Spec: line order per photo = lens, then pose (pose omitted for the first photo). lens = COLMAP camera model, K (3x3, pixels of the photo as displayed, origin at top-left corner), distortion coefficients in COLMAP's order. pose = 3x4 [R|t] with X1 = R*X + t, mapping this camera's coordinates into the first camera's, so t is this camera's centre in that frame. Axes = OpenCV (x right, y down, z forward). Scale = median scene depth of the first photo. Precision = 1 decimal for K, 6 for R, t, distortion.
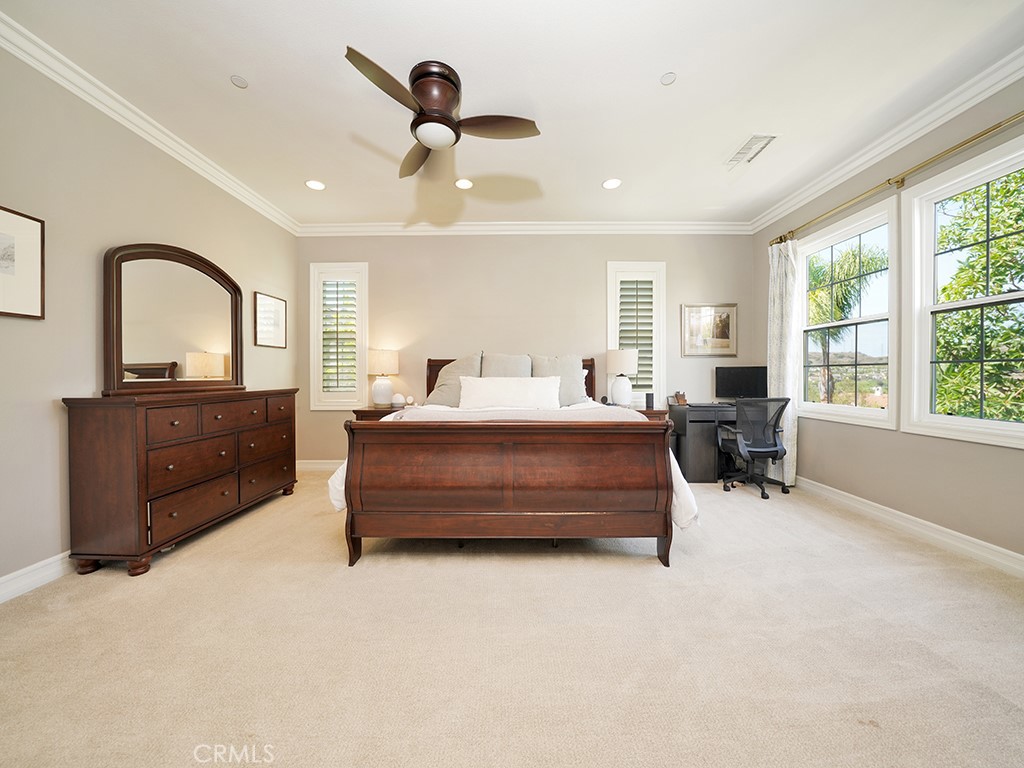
lens RADIAL K [[356.6, 0, 509.8], [0, 356.6, 388.1], [0, 0, 1]] dist [-0.016830, 0.000160]
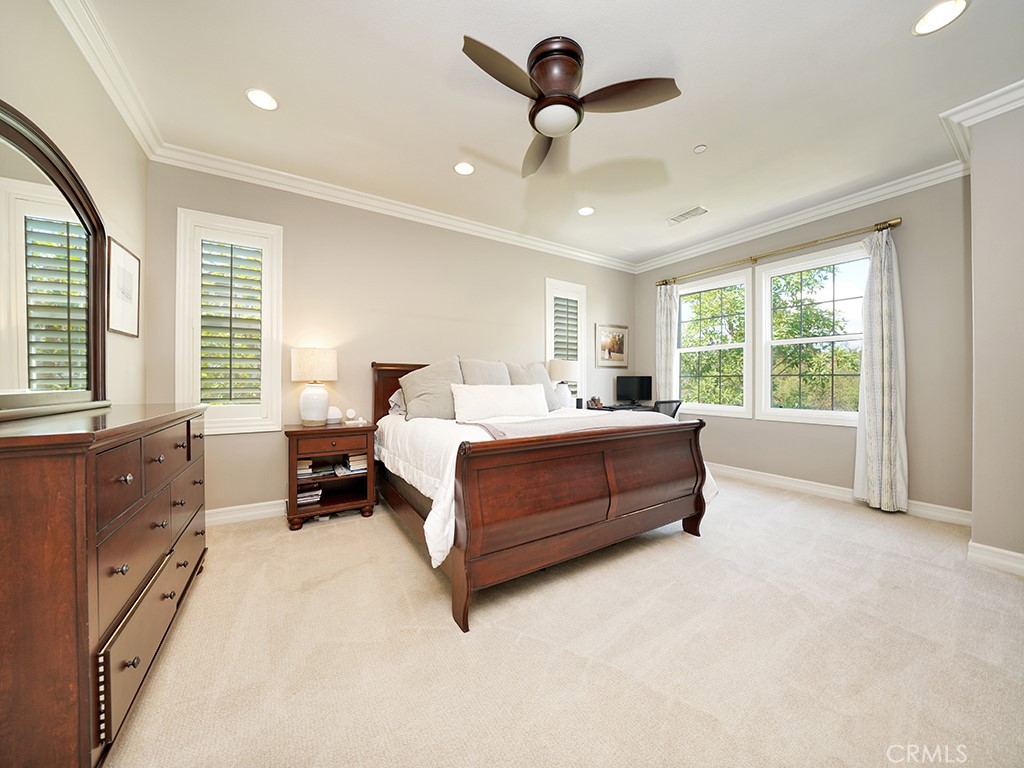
lens RADIAL K [[356.6, 0, 509.8], [0, 356.6, 388.1], [0, 0, 1]] dist [-0.016830, 0.000160]
pose [[0.844982, -0.006230, 0.534758, -0.409127], [0.017102, 0.999736, -0.015376, -0.005525], [-0.534521, 0.022138, 0.844865, 0.154285]]
